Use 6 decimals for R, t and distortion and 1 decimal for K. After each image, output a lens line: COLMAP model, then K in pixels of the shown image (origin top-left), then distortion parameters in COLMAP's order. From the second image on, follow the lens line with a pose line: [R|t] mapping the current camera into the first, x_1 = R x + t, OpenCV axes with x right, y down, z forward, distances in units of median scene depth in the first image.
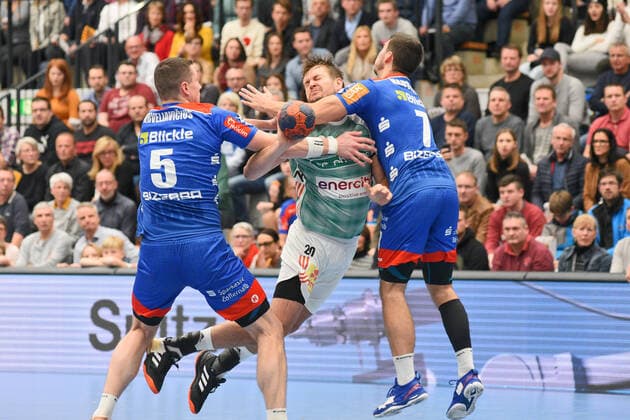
lens RADIAL K [[3469.7, 0, 315.0], [0, 3469.7, 210.0], [0, 0, 1]] dist [0.164566, 11.530646]
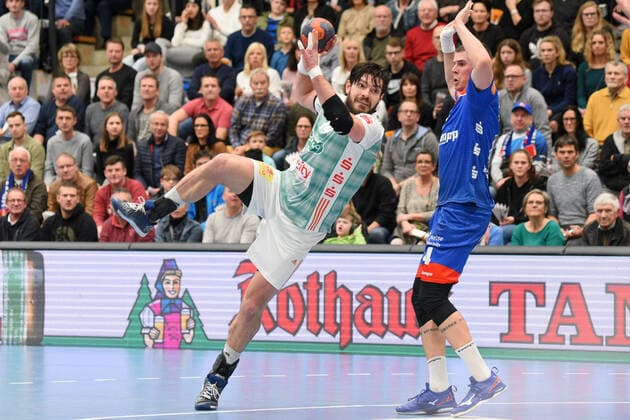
lens RADIAL K [[3469.7, 0, 315.0], [0, 3469.7, 210.0], [0, 0, 1]] dist [0.164566, 11.530646]
pose [[0.994156, 0.011610, 0.107330, 0.000228], [-0.012310, 0.999907, 0.005865, 0.000222], [-0.107252, -0.007152, 0.994206, -0.117322]]
